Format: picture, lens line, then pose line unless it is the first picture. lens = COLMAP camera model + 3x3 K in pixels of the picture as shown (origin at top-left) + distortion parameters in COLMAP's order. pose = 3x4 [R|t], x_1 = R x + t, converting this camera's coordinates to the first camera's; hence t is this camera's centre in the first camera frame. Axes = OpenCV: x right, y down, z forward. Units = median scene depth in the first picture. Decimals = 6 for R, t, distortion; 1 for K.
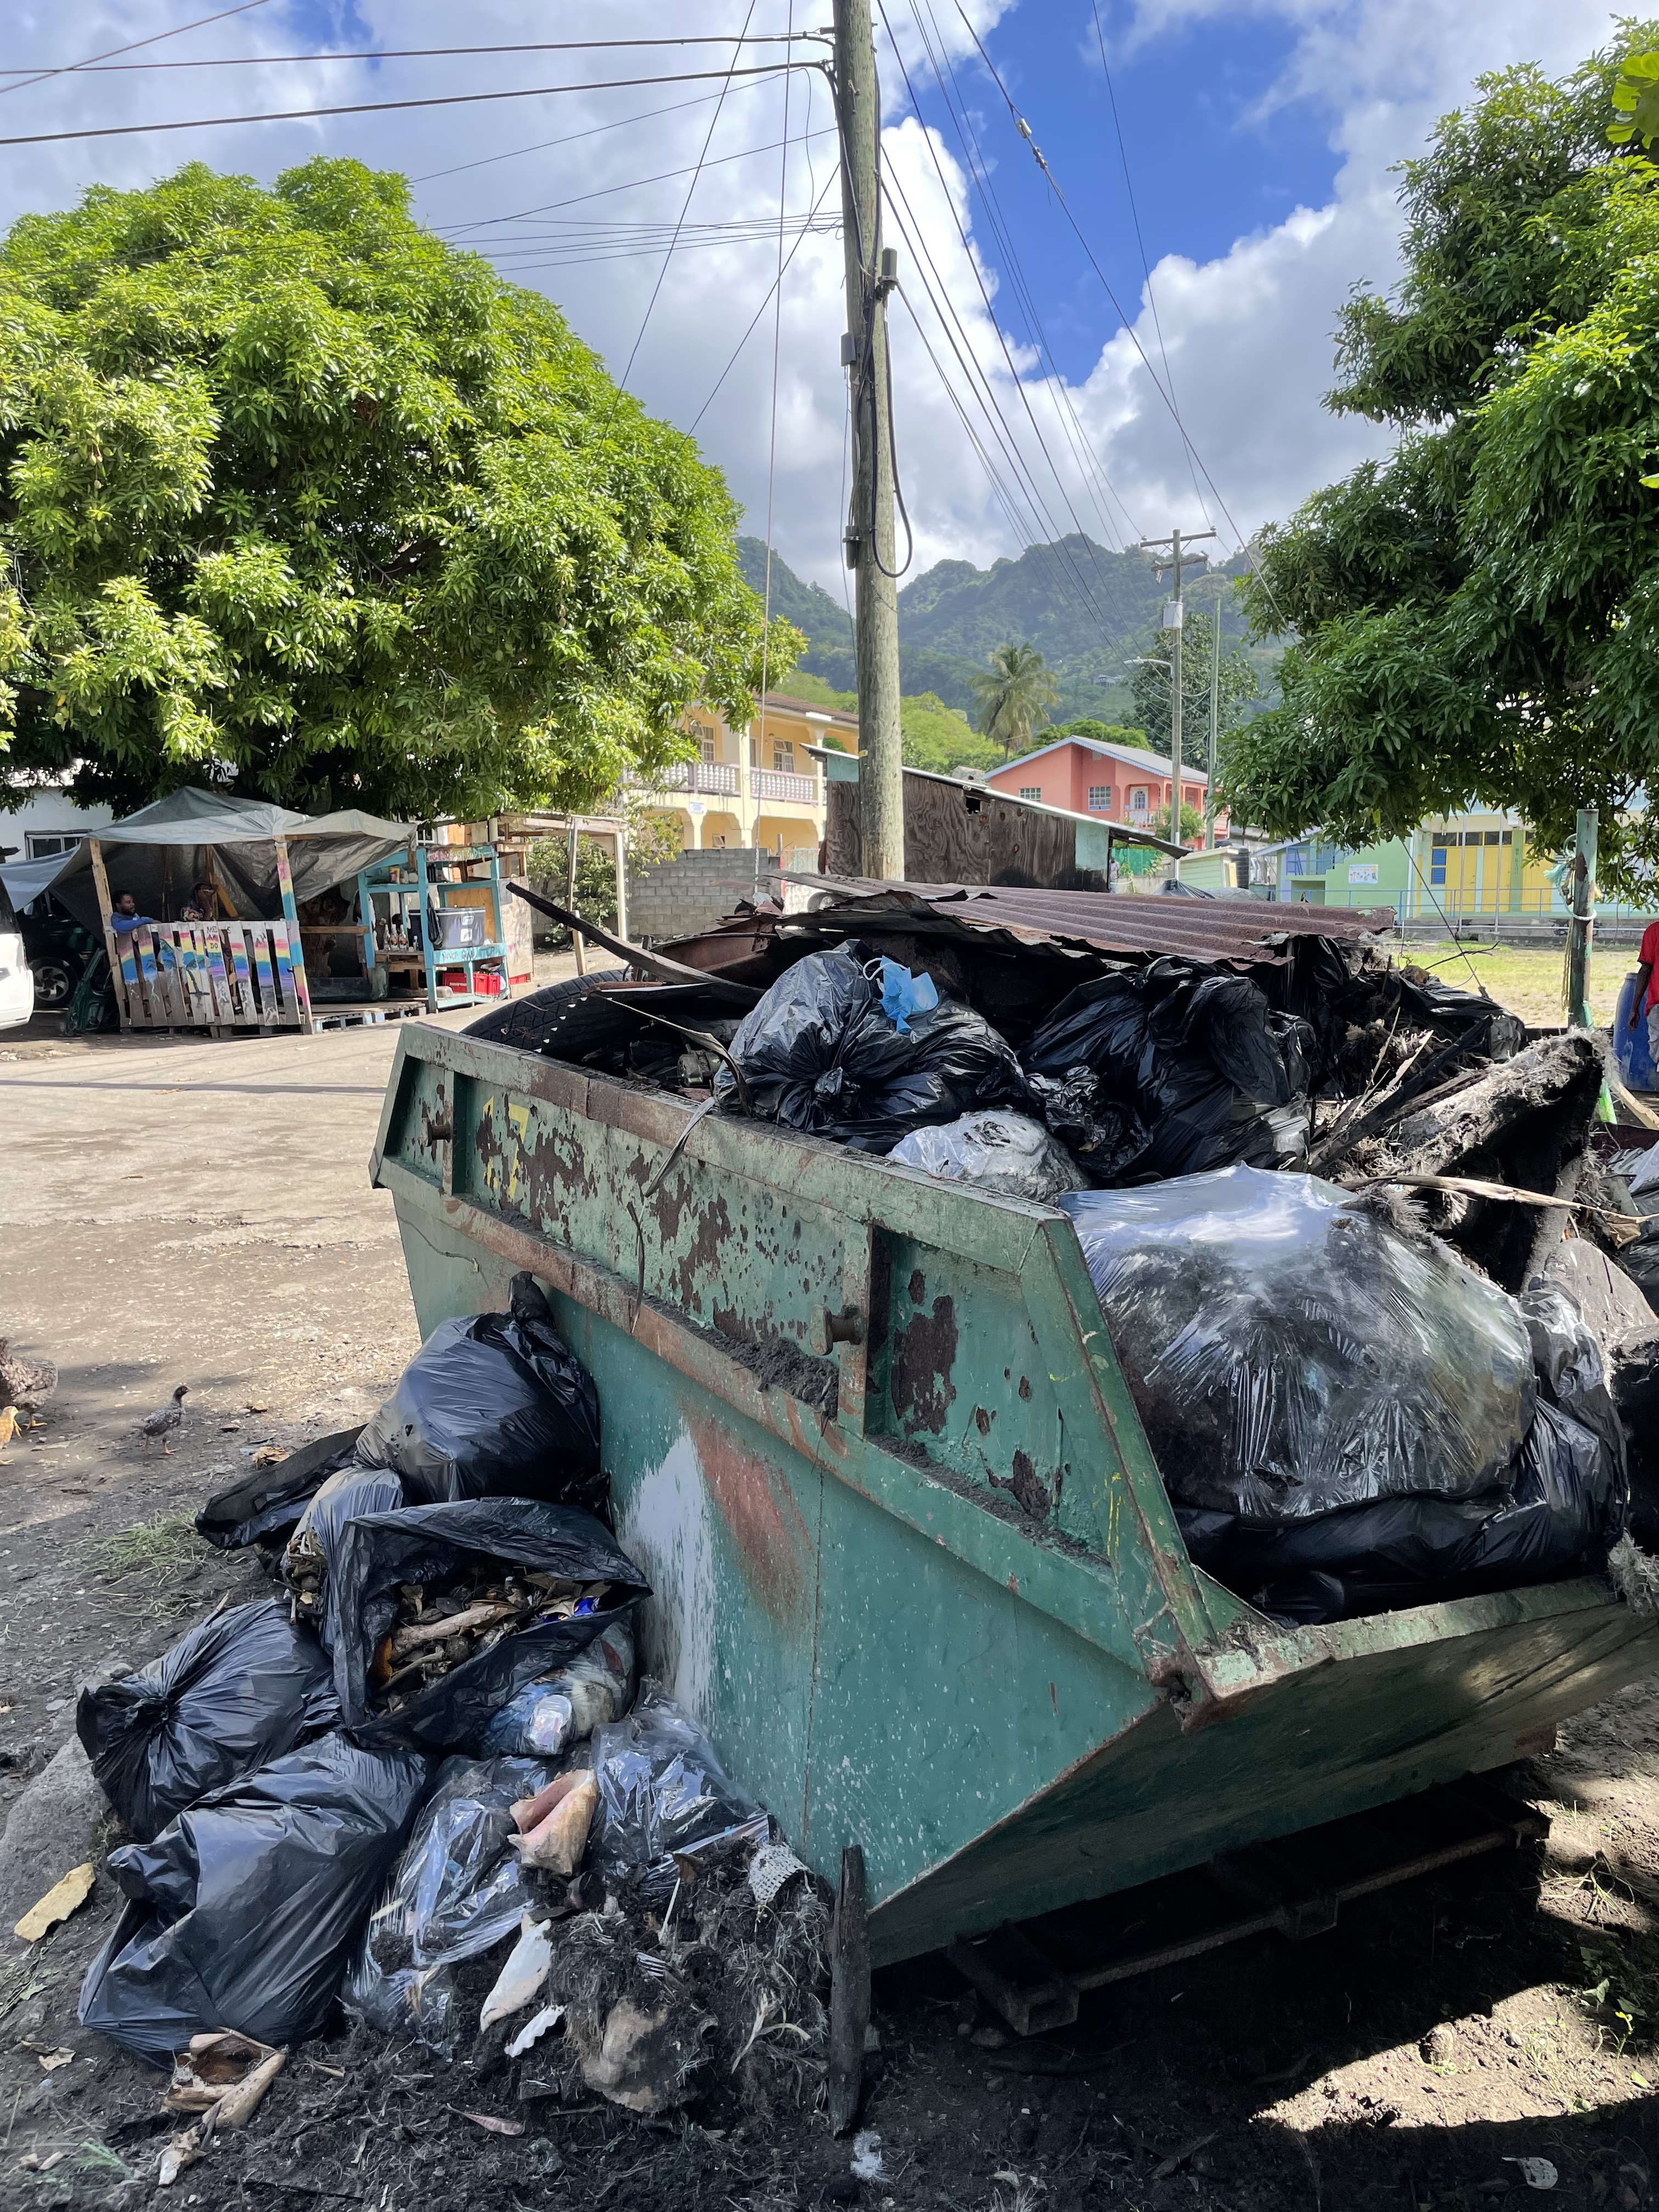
lens RADIAL K [[1698.9, 0, 826.6], [0, 1698.9, 1099.5], [0, 0, 1]] dist [0.023326, -0.004760]
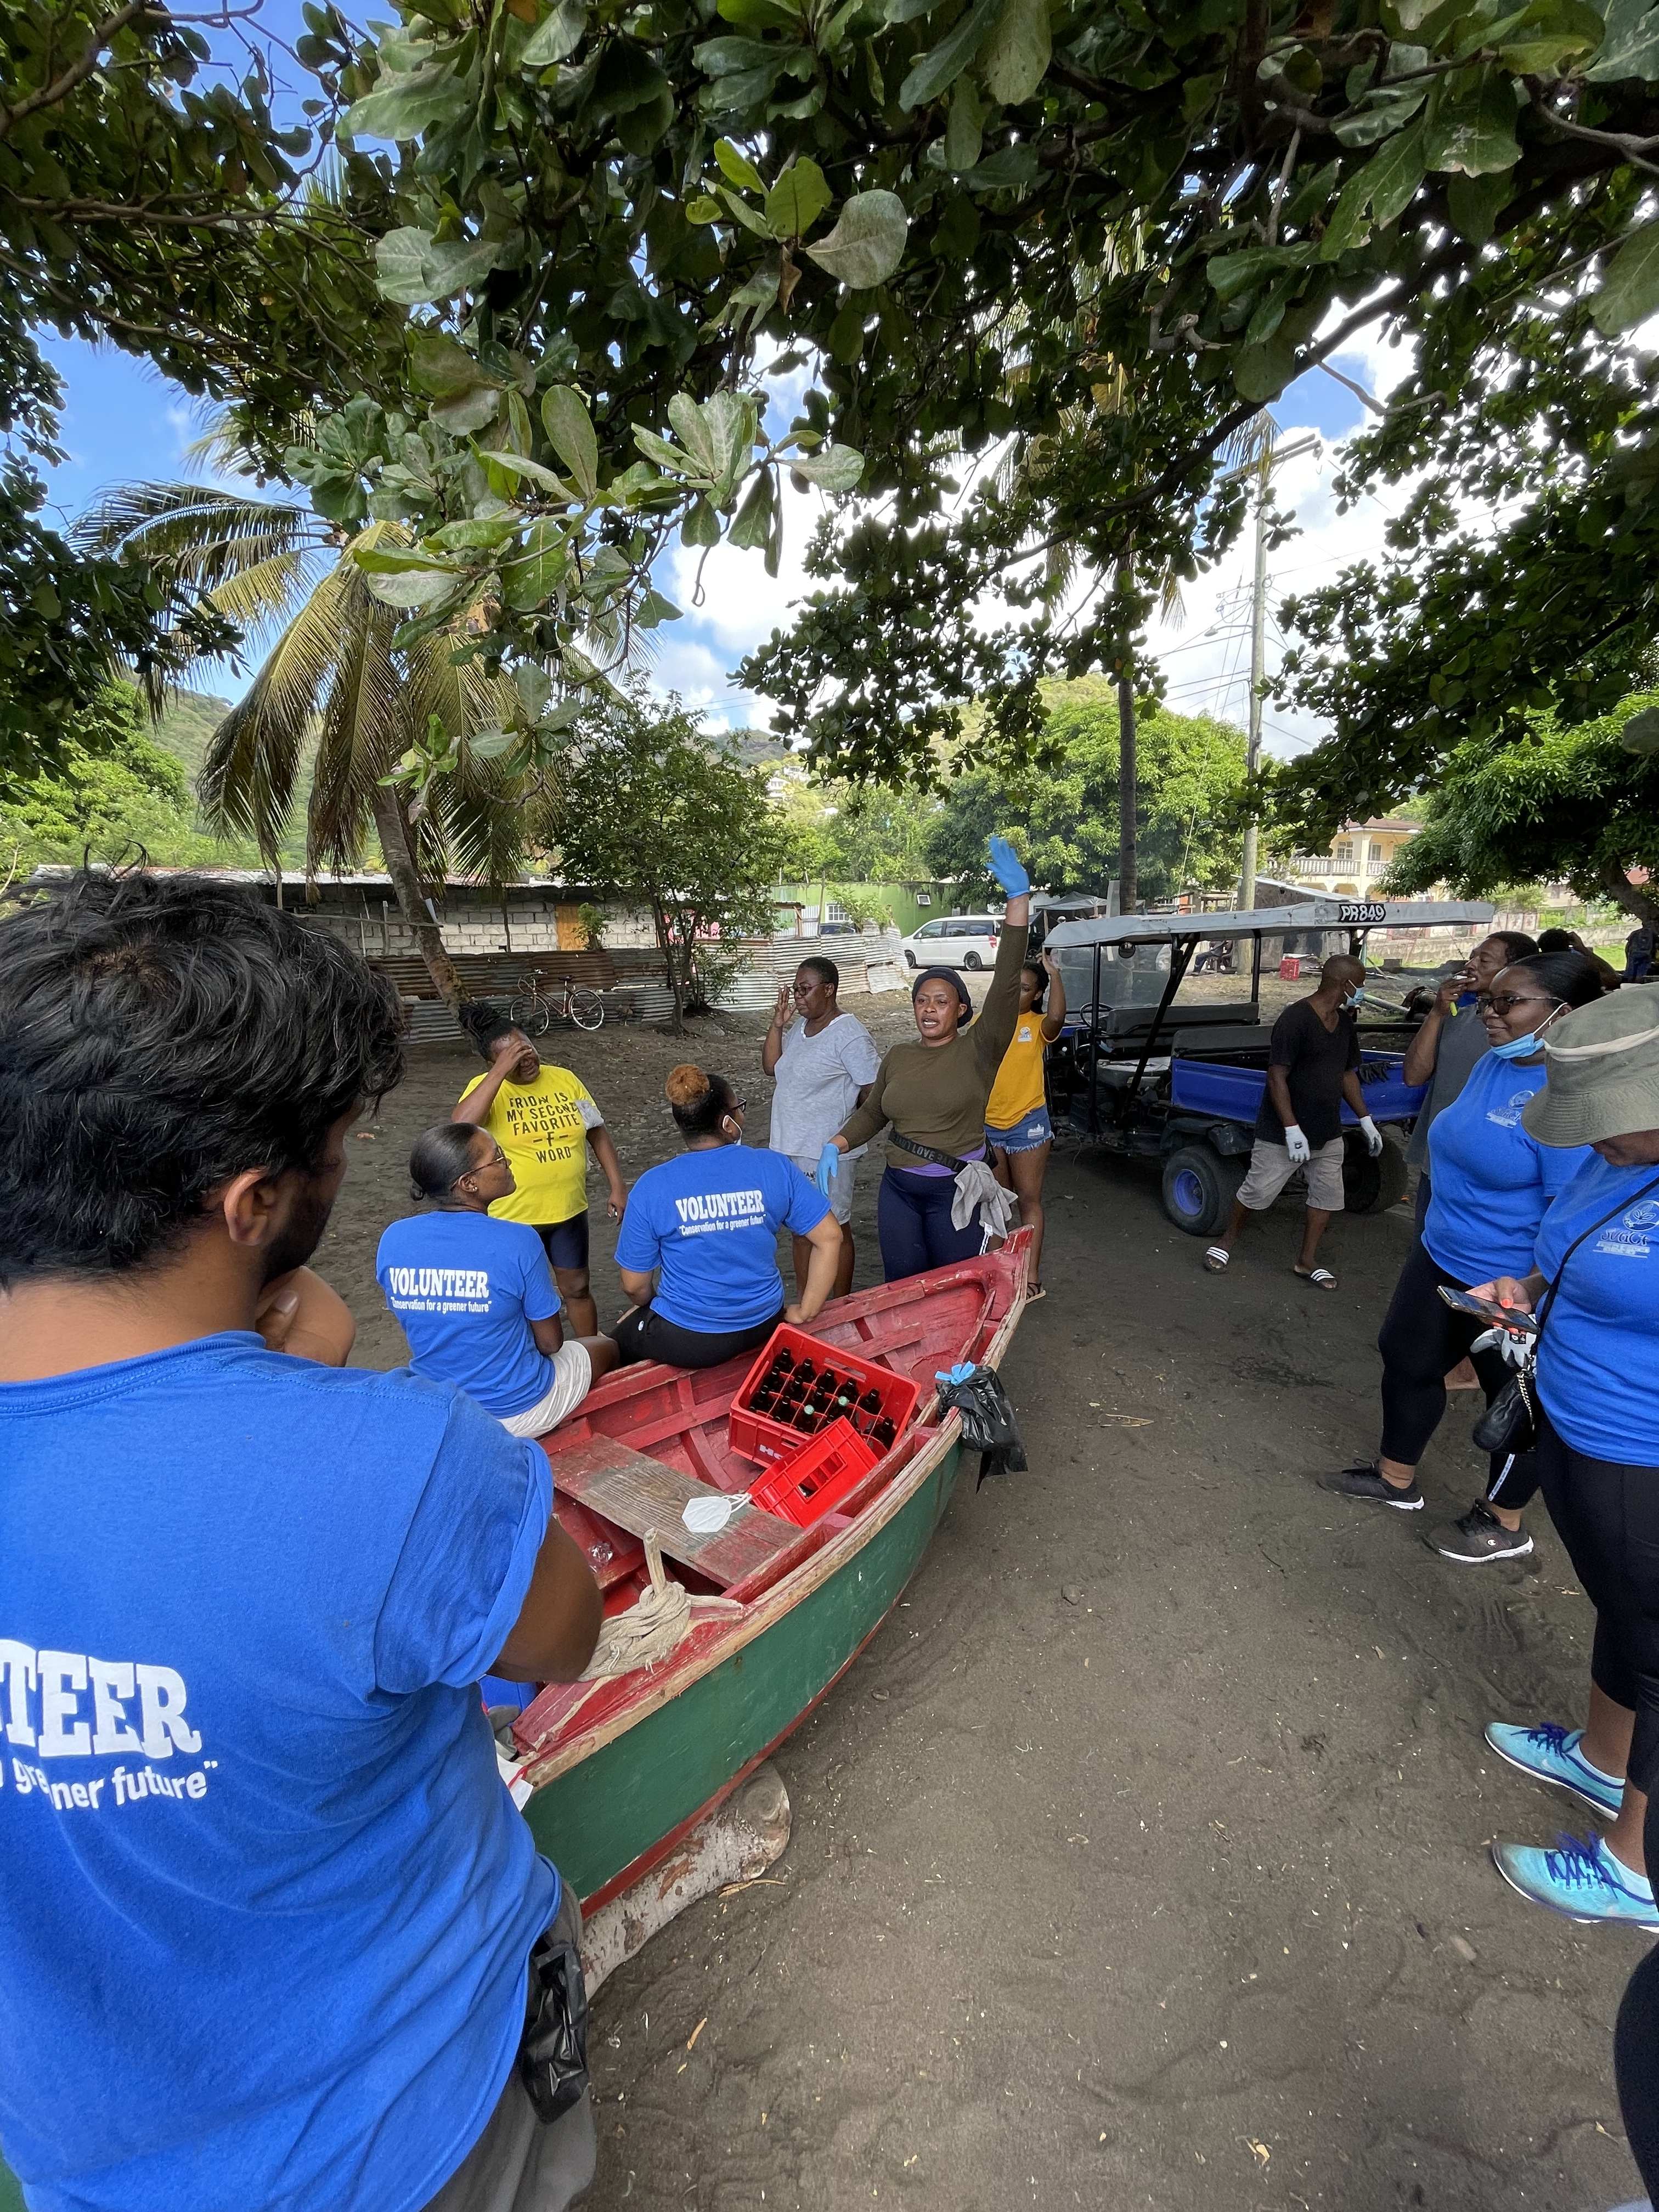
lens RADIAL K [[888.2, 0, 824.7], [0, 888.2, 1098.8], [0, 0, 1]] dist [0.000801, 0.000382]
pose [[0.773142, 0.103467, -0.625737, 0.428063], [-0.061123, 0.994166, 0.088866, 0.106608], [0.631281, -0.030459, 0.774956, -0.751926]]
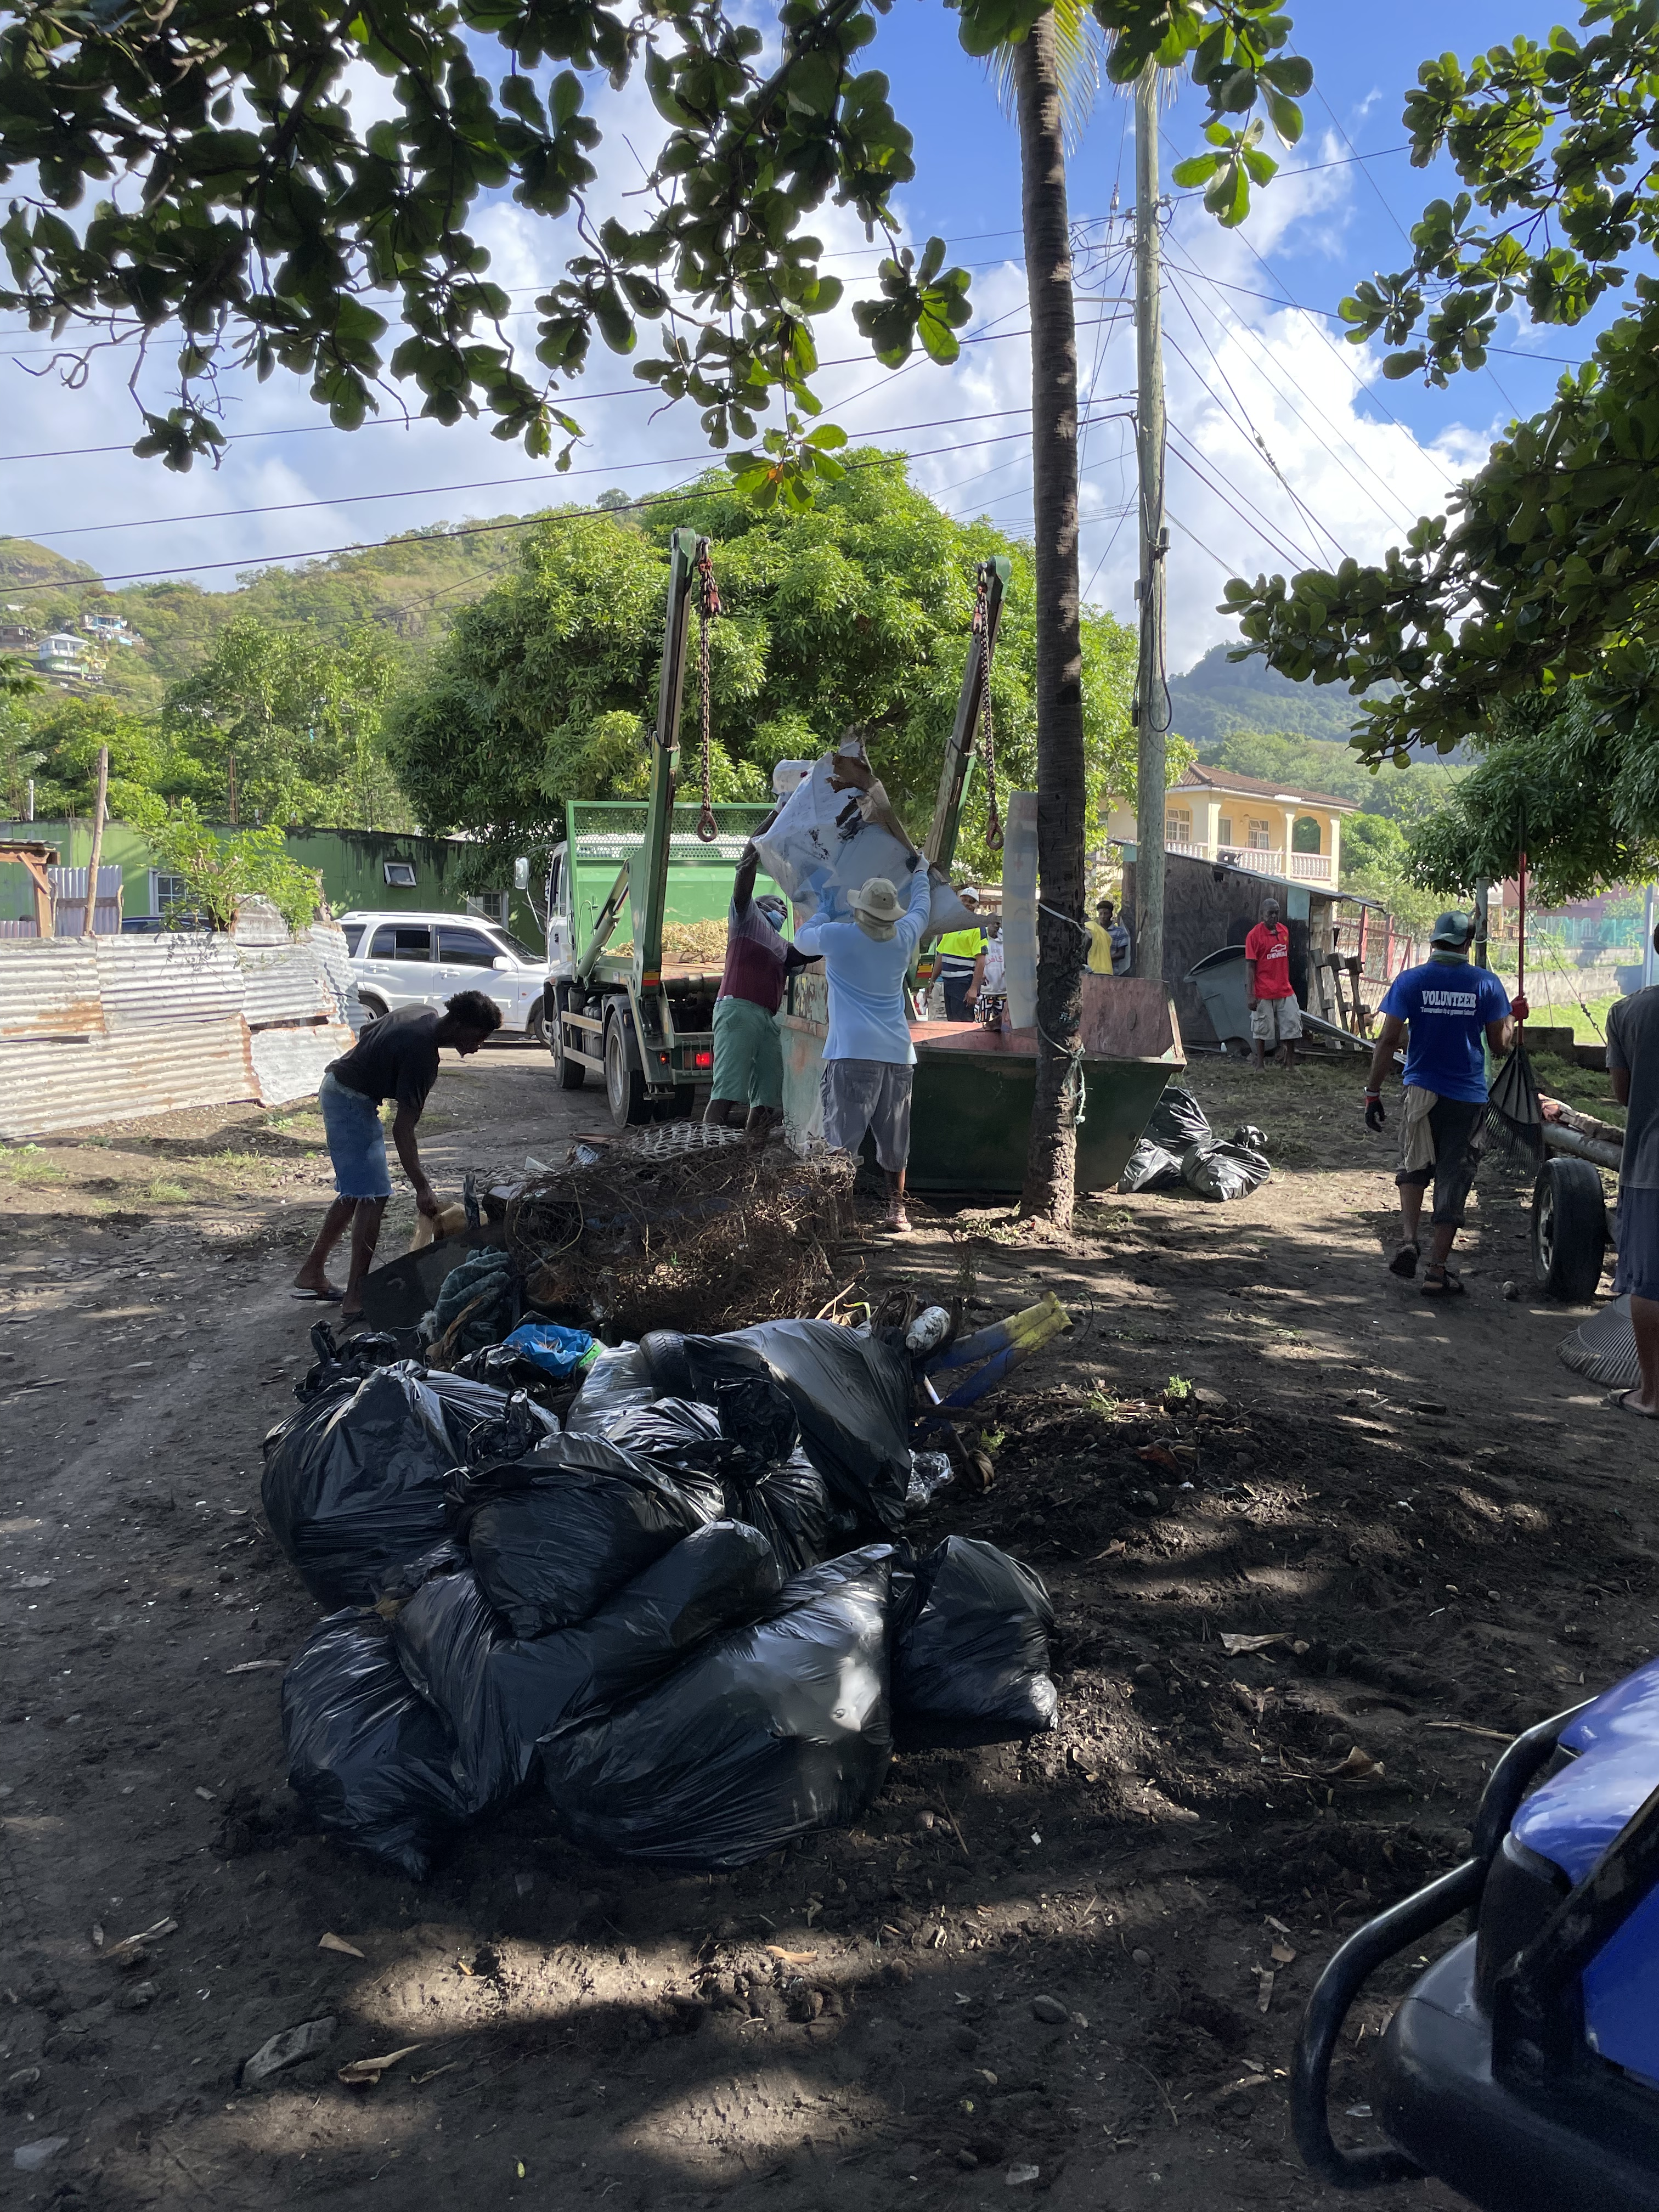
lens RADIAL K [[1698.9, 0, 839.3], [0, 1698.9, 1102.2], [0, 0, 1]] dist [0.023326, -0.004760]
pose [[0.949817, 0.032951, -0.311067, 0.195457], [-0.045676, 0.998387, -0.033709, 0.074887], [0.309454, 0.046226, 0.949790, -0.427017]]
